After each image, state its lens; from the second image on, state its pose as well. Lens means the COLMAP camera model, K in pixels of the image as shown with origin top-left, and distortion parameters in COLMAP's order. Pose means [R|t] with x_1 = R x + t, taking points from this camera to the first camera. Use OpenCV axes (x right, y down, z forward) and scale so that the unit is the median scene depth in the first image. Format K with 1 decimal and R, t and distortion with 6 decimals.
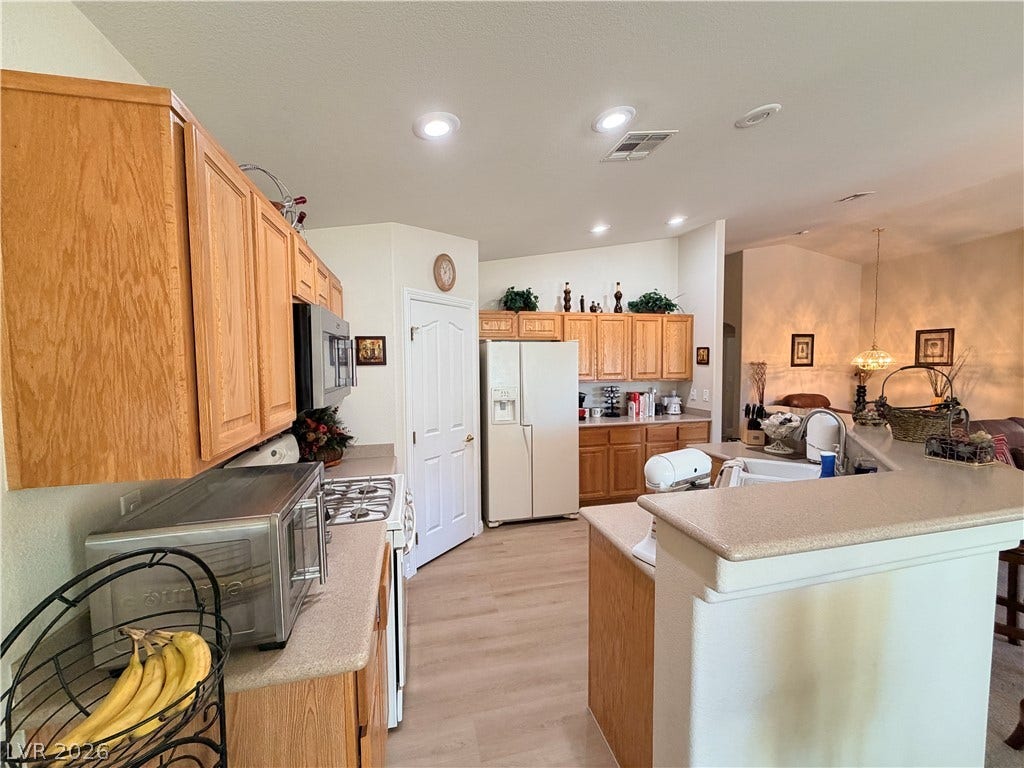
lens RADIAL K [[408.6, 0, 509.0], [0, 408.6, 384.0], [0, 0, 1]] dist [-0.001258, 0.000367]
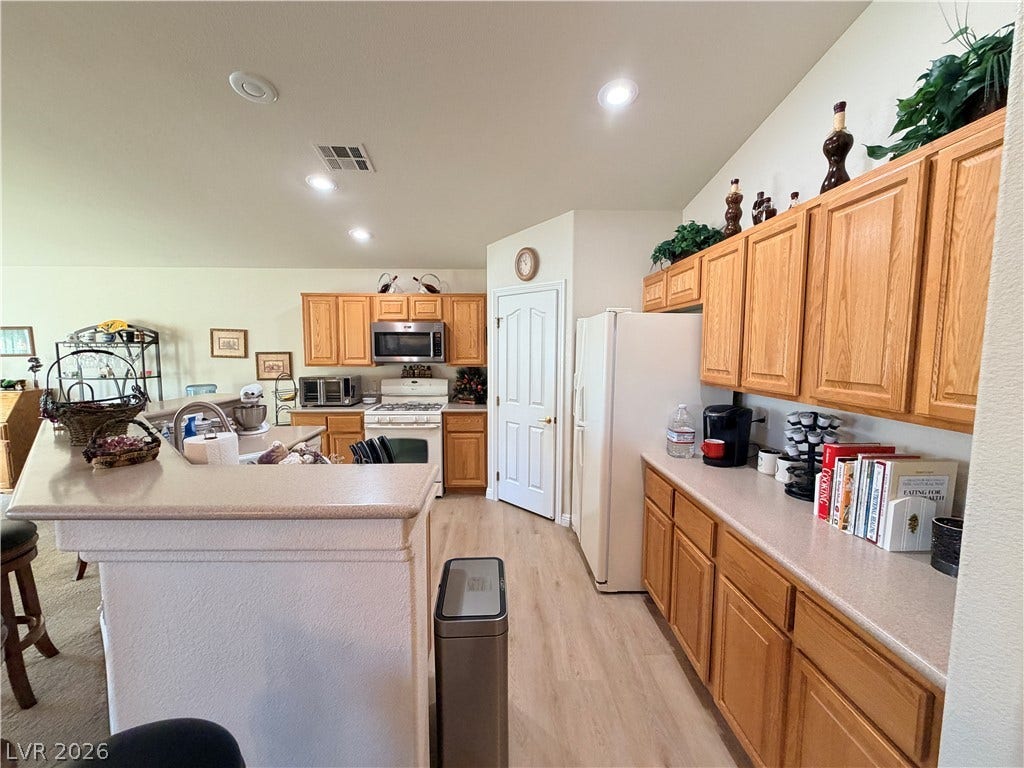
lens RADIAL K [[408.6, 0, 509.0], [0, 408.6, 384.0], [0, 0, 1]] dist [-0.001258, 0.000367]
pose [[-0.208331, 0.097245, -0.973212, 0.684535], [-0.051537, 0.992571, 0.110212, -0.047071], [0.976700, 0.073117, -0.201771, 0.843249]]
